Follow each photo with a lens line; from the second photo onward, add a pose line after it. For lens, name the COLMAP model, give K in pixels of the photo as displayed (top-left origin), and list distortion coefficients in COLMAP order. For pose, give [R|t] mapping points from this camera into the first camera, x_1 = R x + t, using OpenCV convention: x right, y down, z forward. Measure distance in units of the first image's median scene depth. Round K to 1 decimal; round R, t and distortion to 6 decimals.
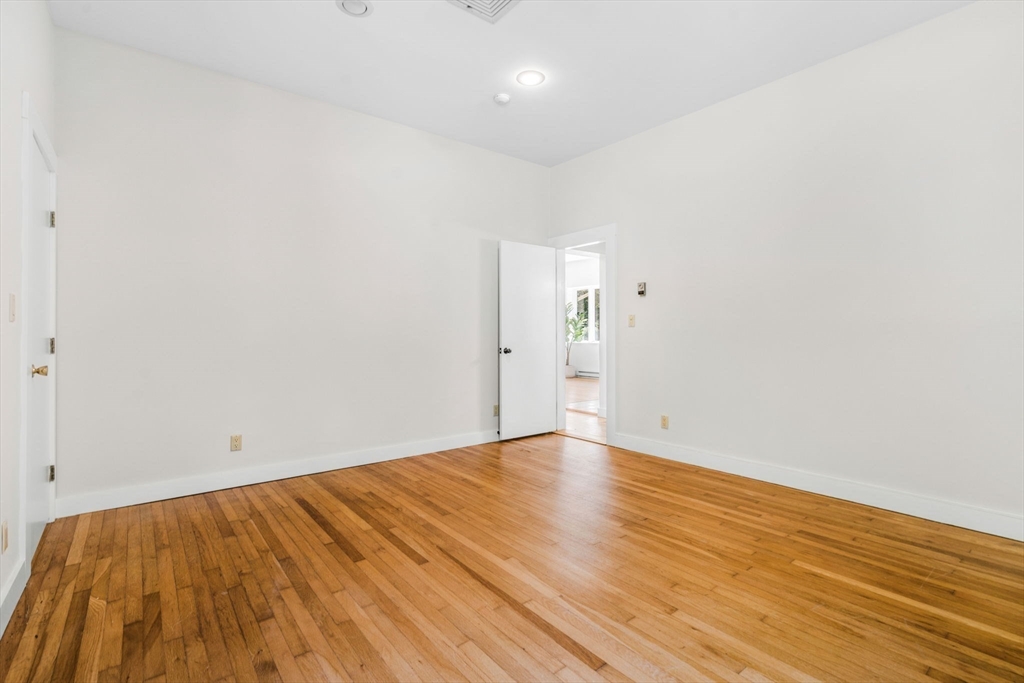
lens RADIAL K [[472.7, 0, 512.0], [0, 472.7, 341.5], [0, 0, 1]] dist [0.000651, 0.000570]
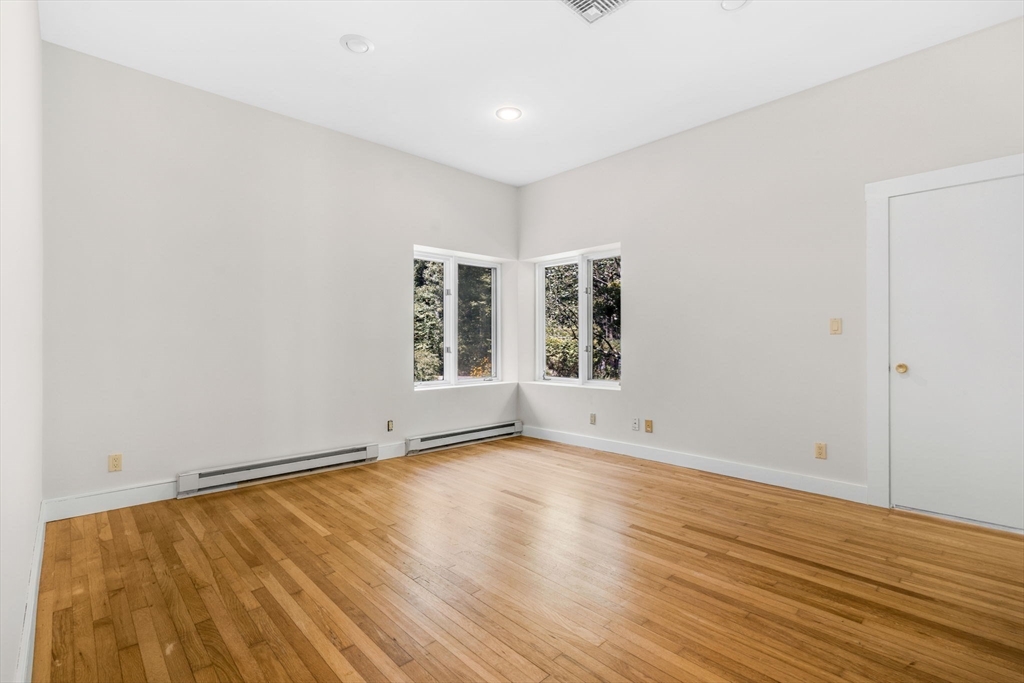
lens RADIAL K [[472.7, 0, 512.0], [0, 472.7, 341.5], [0, 0, 1]] dist [0.000651, 0.000570]
pose [[-0.995821, 0.005466, -0.091160, 0.204773], [0.003650, 0.999792, 0.020074, -0.038554], [0.091250, 0.019657, -0.995634, 1.904820]]
